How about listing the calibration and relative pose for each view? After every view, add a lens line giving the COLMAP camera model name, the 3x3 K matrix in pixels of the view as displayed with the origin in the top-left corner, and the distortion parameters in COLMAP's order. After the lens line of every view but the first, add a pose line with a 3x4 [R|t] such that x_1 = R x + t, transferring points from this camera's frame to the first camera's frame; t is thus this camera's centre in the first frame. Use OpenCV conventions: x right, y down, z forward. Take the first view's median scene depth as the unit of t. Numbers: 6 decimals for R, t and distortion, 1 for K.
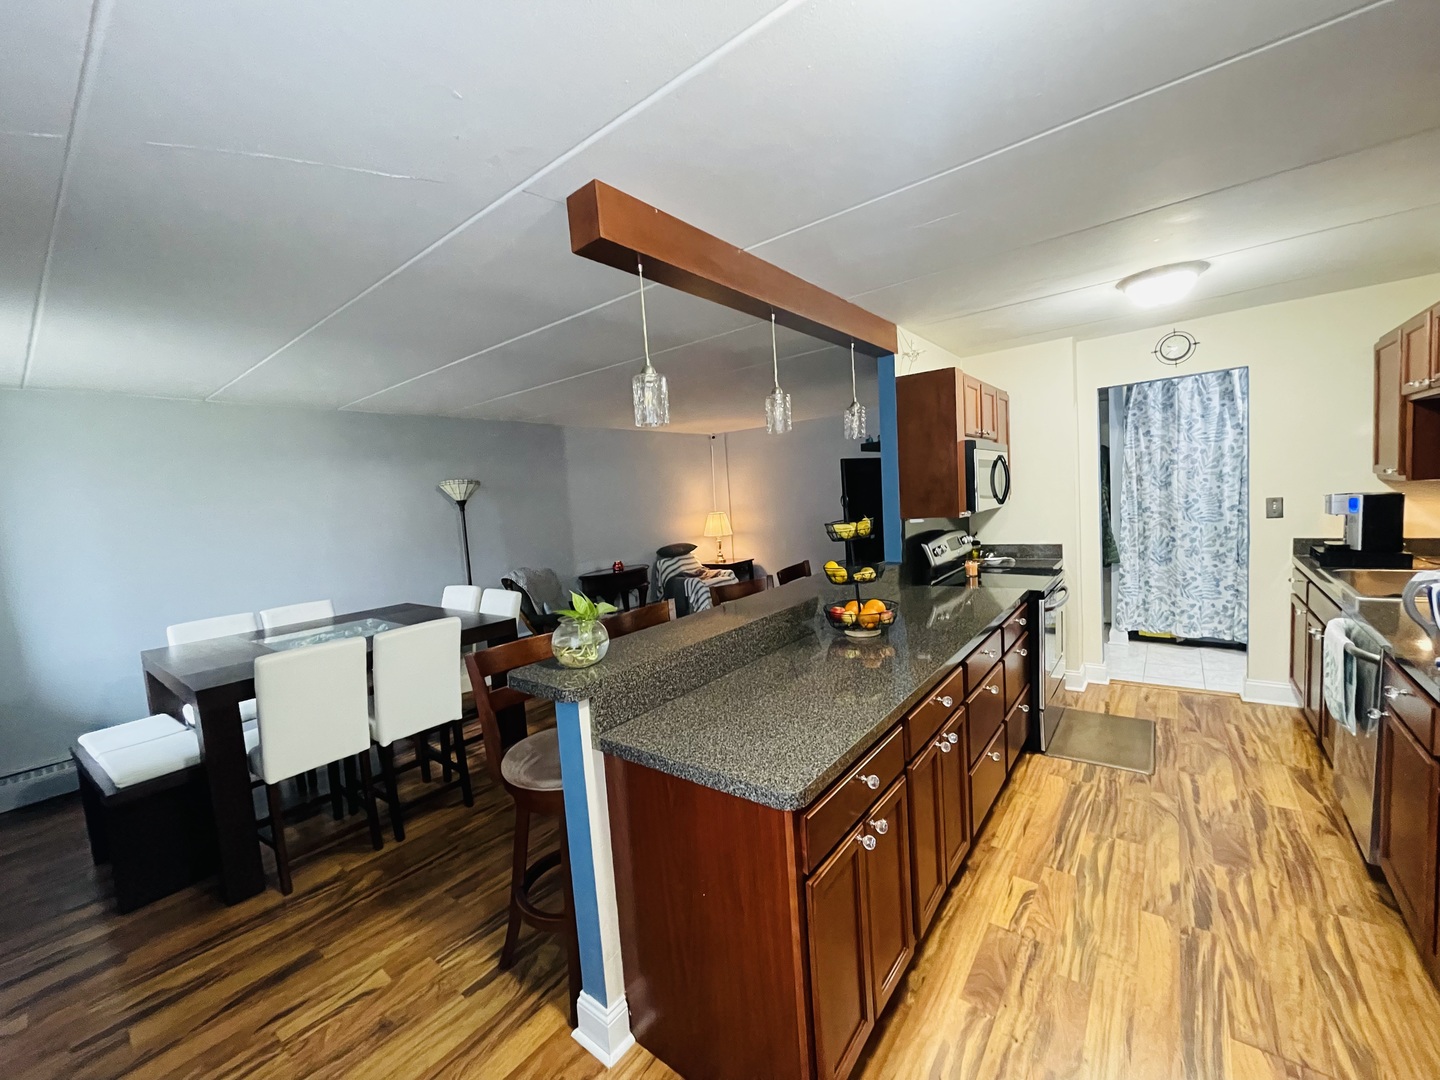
lens RADIAL K [[579.5, 0, 713.8], [0, 579.5, 541.3], [0, 0, 1]] dist [-0.002640, 0.000361]
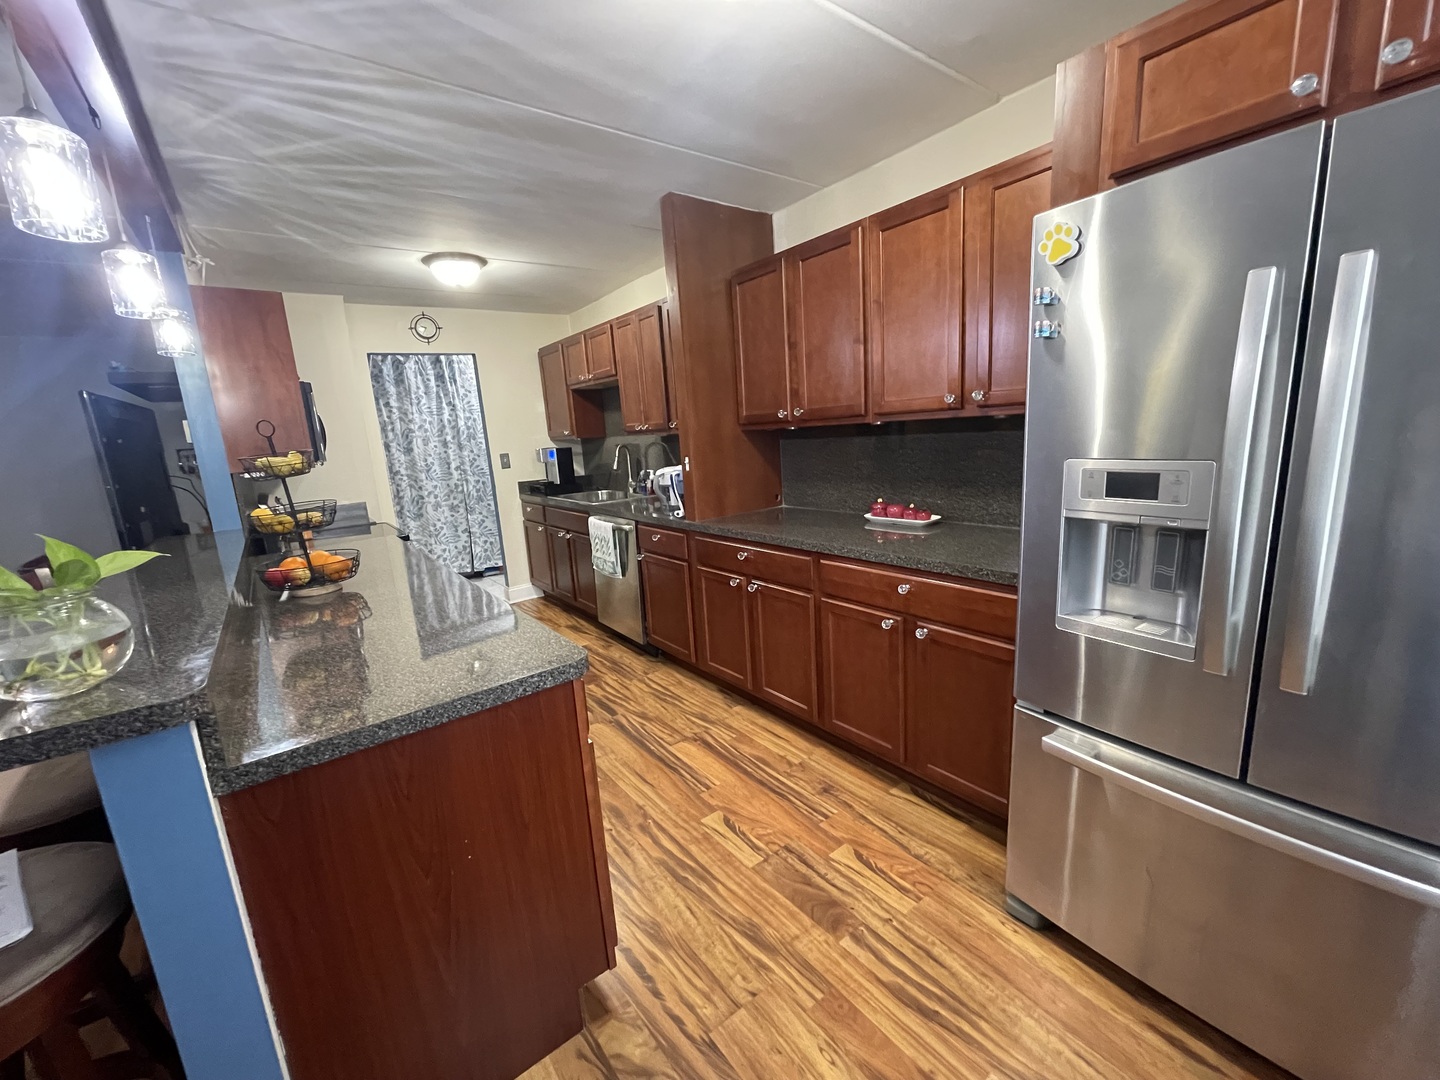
lens RADIAL K [[579.5, 0, 714.1], [0, 579.5, 540.7], [0, 0, 1]] dist [-0.002640, 0.000361]
pose [[0.251084, -0.130809, 0.959086, -0.205330], [0.128280, 0.986584, 0.100976, 0.042714], [-0.959427, 0.097678, 0.264496, 0.131132]]
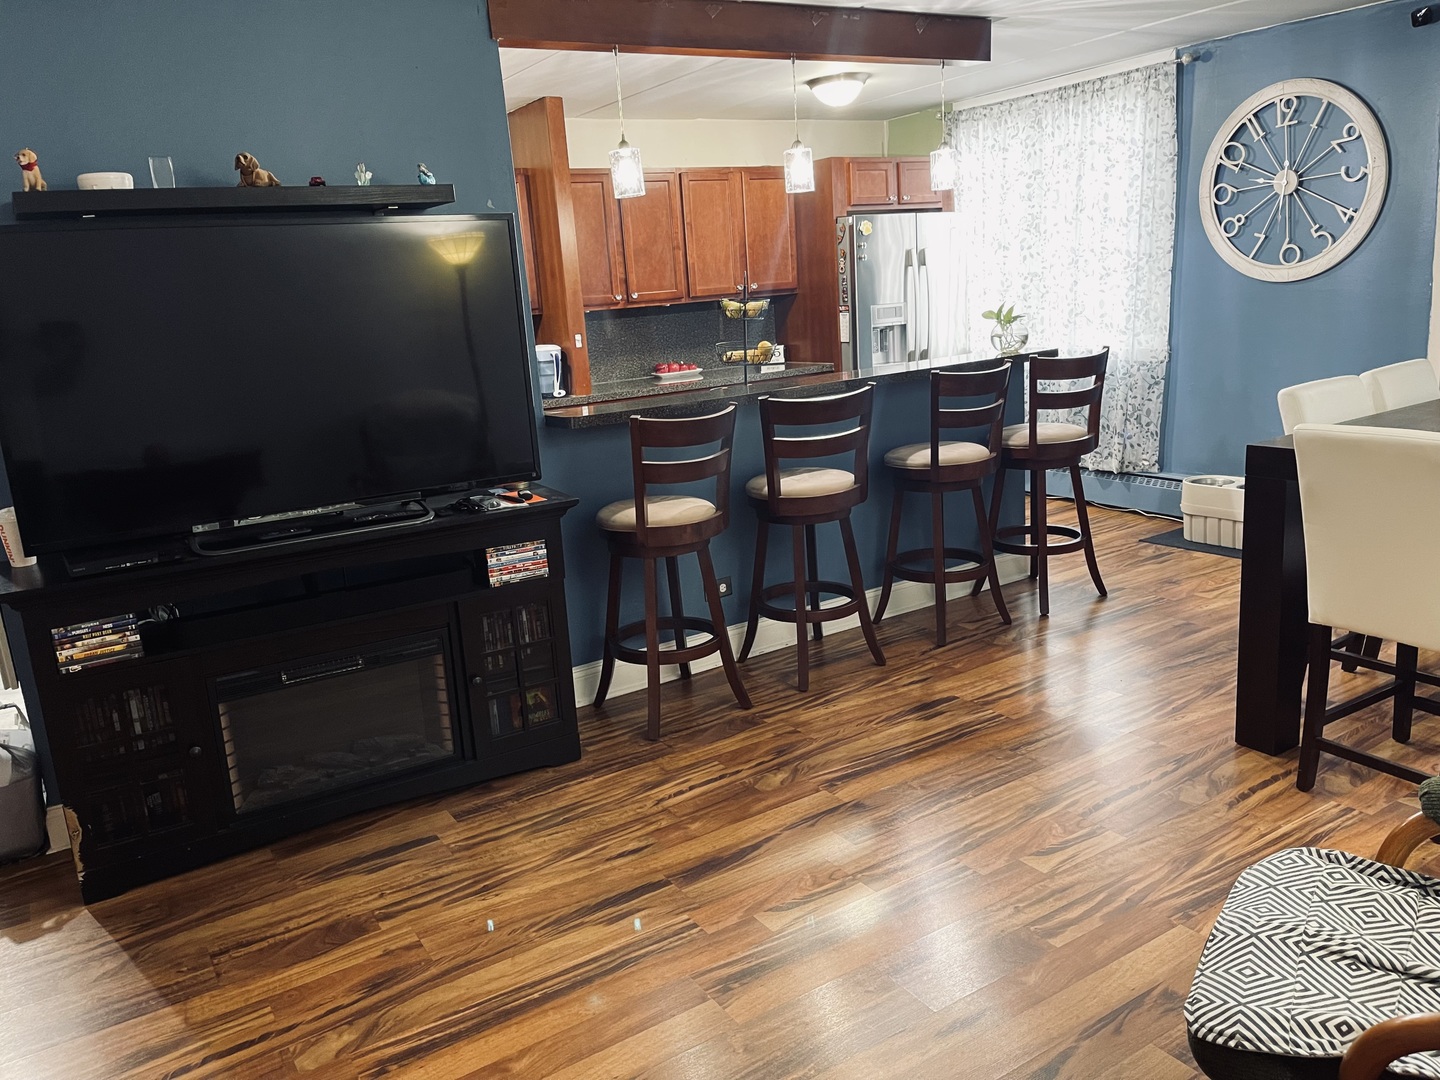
lens RADIAL K [[1102.9, 0, 705.8], [0, 1102.9, 538.2], [0, 0, 1]] dist [0.047541, -0.059183]
pose [[-0.933280, 0.070645, 0.352133, -0.174658], [0.174670, 0.945980, 0.273154, -0.091329], [-0.313813, 0.316436, -0.895203, 1.520660]]
